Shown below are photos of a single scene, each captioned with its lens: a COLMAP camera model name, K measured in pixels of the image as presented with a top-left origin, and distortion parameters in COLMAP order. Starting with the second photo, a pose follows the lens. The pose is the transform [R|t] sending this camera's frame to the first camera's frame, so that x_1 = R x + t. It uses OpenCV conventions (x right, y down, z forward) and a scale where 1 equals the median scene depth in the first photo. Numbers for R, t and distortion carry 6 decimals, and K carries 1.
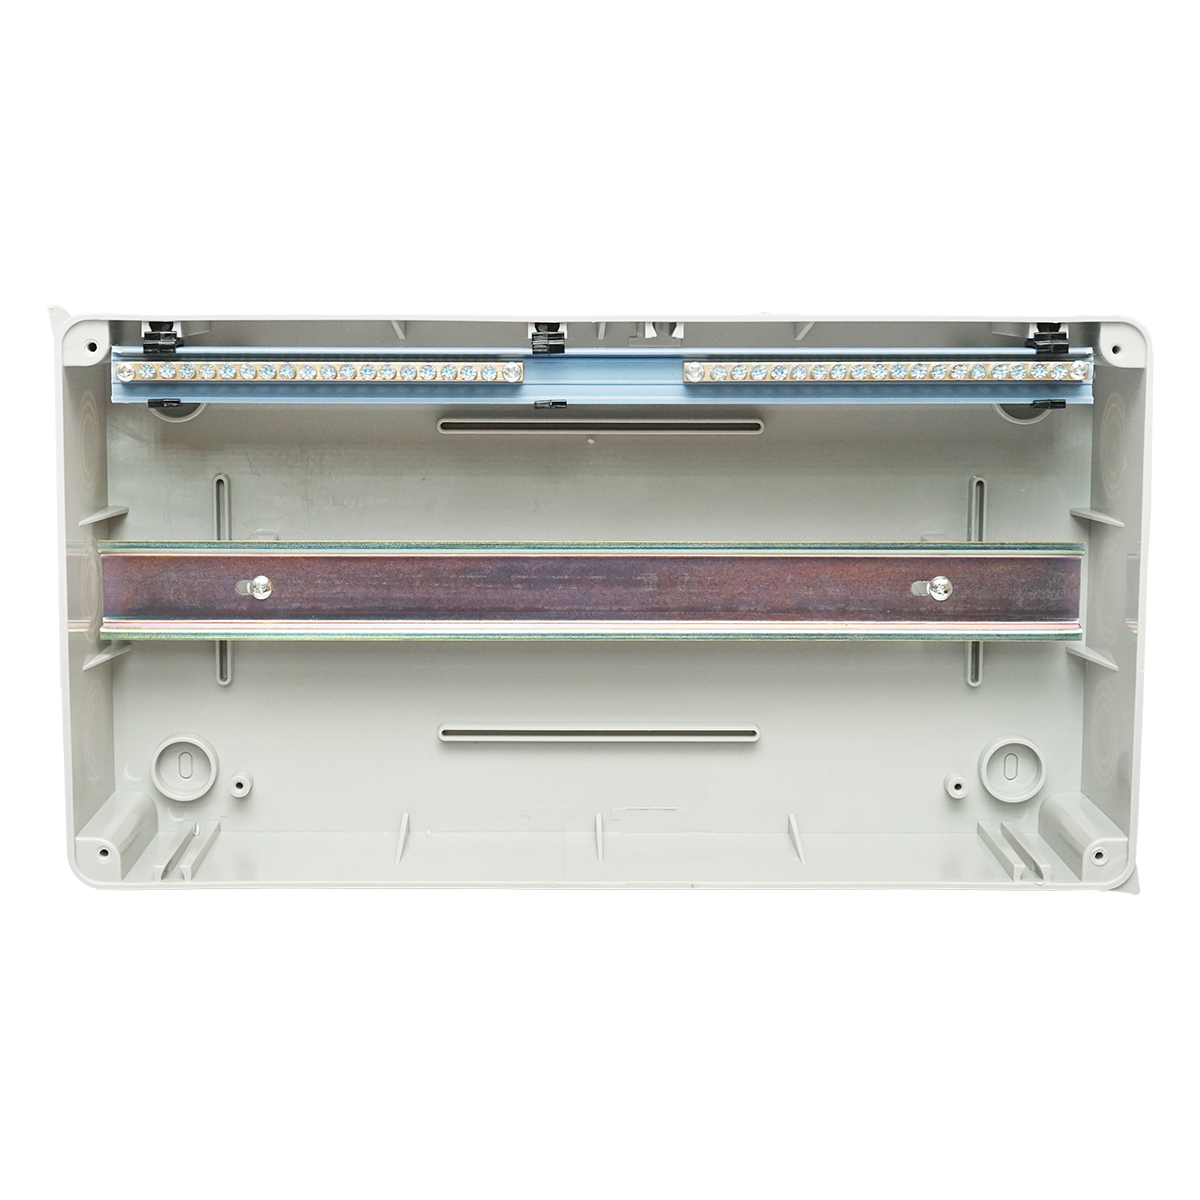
lens RADIAL K [[2388.7, 0, 600.0], [0, 2388.7, 600.0], [0, 0, 1]] dist [-0.014326, -0.080143]
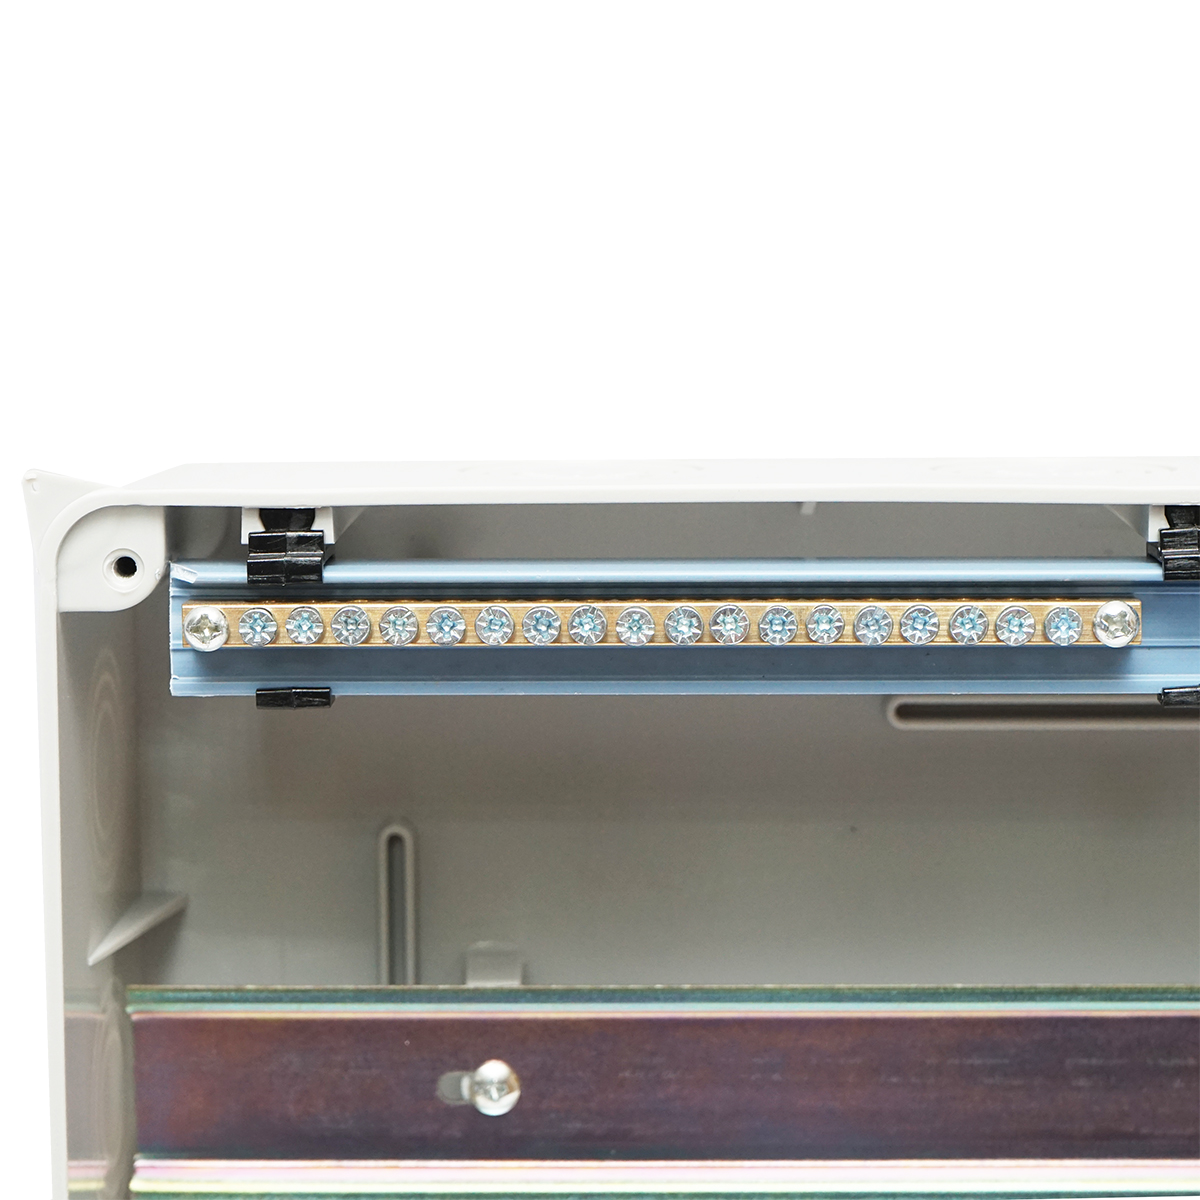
lens RADIAL K [[3593.8, 0, 600.0], [0, 3593.8, 600.0], [0, 0, 1]] dist [-0.012918, -1.619739]
pose [[0.999671, -0.004235, -0.025283, -0.111698], [0.004012, 0.999953, -0.008840, -0.093977], [0.025319, 0.008736, 0.999641, 0.360717]]
